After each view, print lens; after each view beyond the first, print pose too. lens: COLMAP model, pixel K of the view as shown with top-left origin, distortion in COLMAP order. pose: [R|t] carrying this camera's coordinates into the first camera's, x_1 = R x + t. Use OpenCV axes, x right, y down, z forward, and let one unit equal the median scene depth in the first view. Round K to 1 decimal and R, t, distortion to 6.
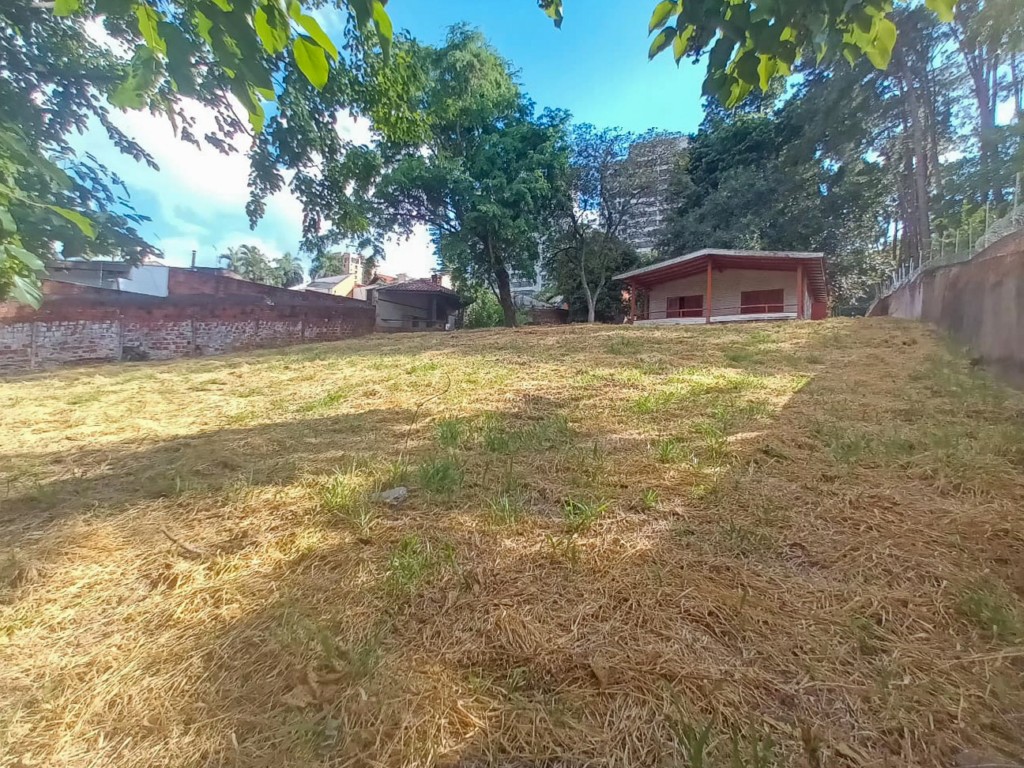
lens RADIAL K [[485.2, 0, 512.0], [0, 485.2, 384.0], [0, 0, 1]] dist [0.000162, 0.000086]
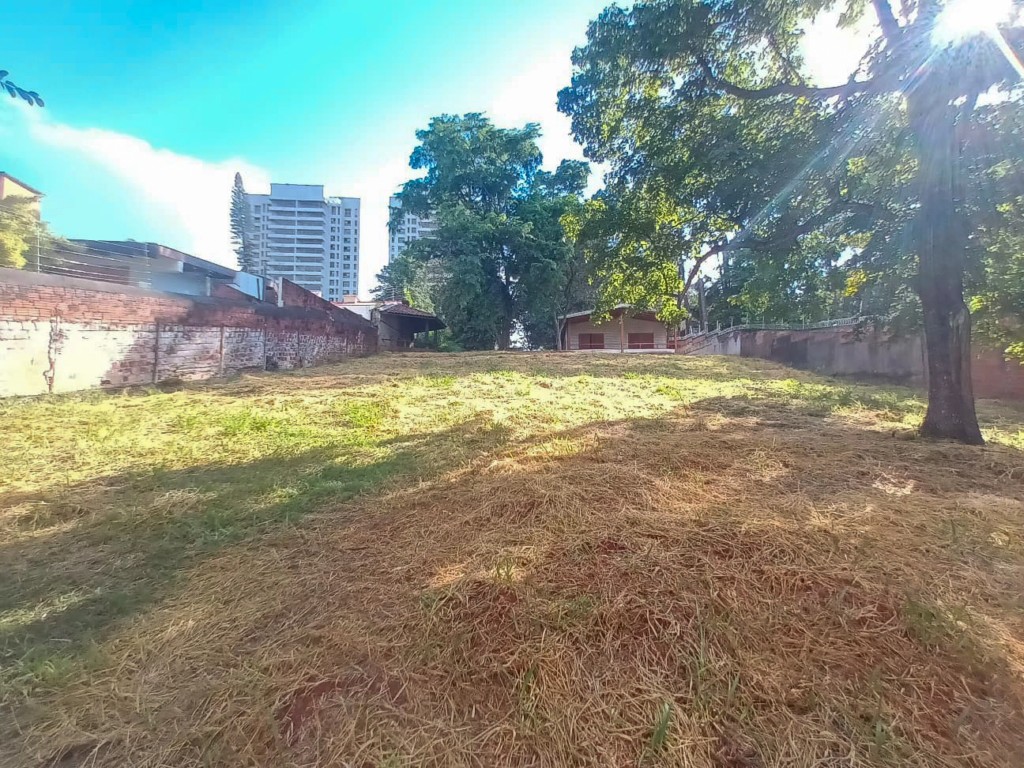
lens RADIAL K [[485.2, 0, 512.0], [0, 485.2, 384.0], [0, 0, 1]] dist [0.000162, 0.000086]
pose [[0.857268, 0.004963, 0.514846, -0.799770], [0.024761, 0.998399, -0.050853, 0.037762], [-0.514275, 0.056343, 0.855773, -0.081702]]
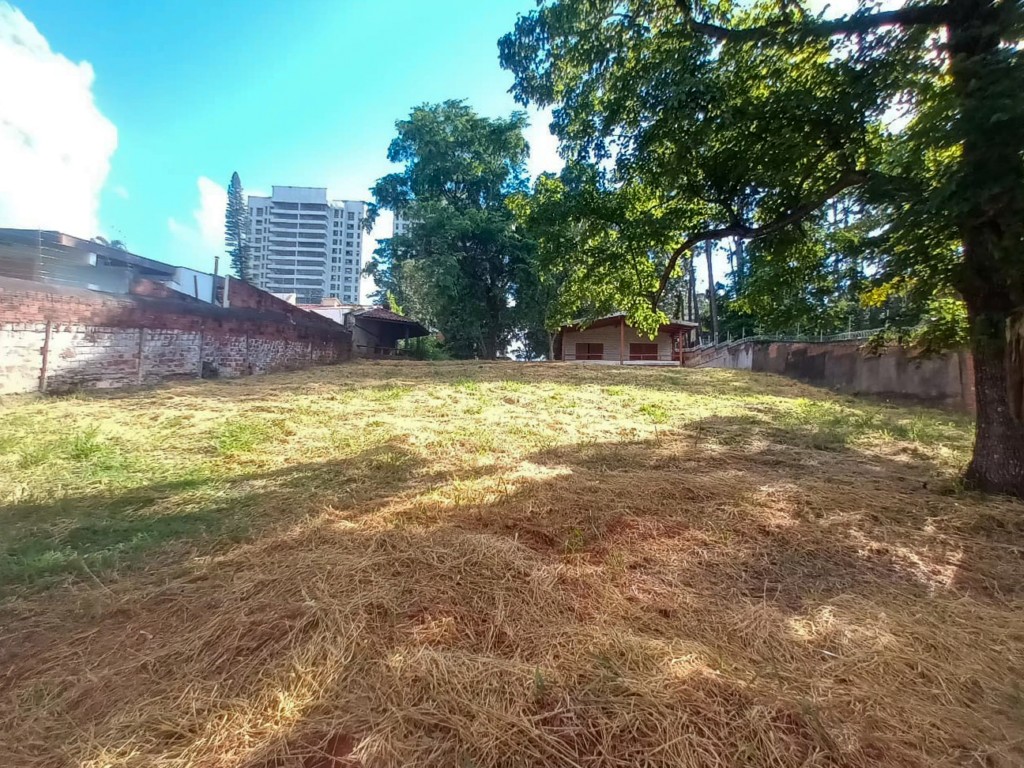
lens RADIAL K [[495.2, 0, 502.3], [0, 495.2, 386.7], [0, 0, 1]] dist [0.000648, -0.000336]
pose [[0.876961, 0.028597, 0.479710, -0.685553], [0.002902, 0.997894, -0.064793, 0.025454], [-0.480553, 0.058214, 0.875031, -0.038602]]
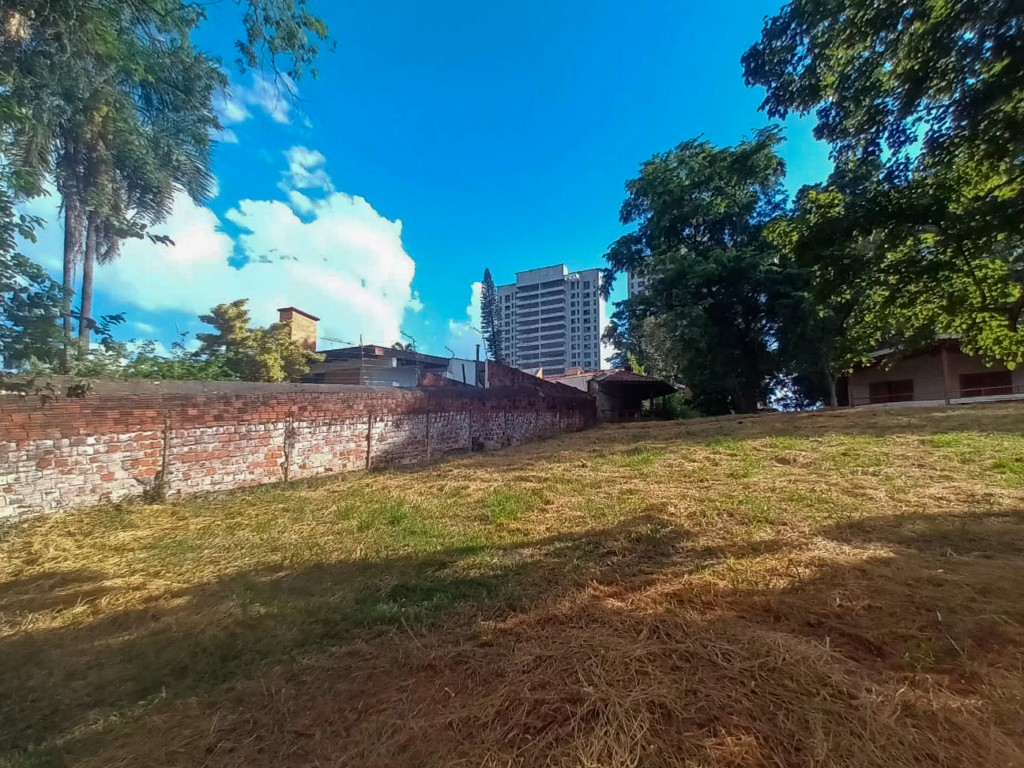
lens RADIAL K [[497.7, 0, 491.8], [0, 497.7, 430.4], [0, 0, 1]] dist [0.002304, 0.001108]
pose [[0.999734, -0.023015, -0.001493, -0.689350], [0.022718, 0.993865, -0.108244, 0.020126], [0.003975, 0.108181, 0.994123, -0.029710]]
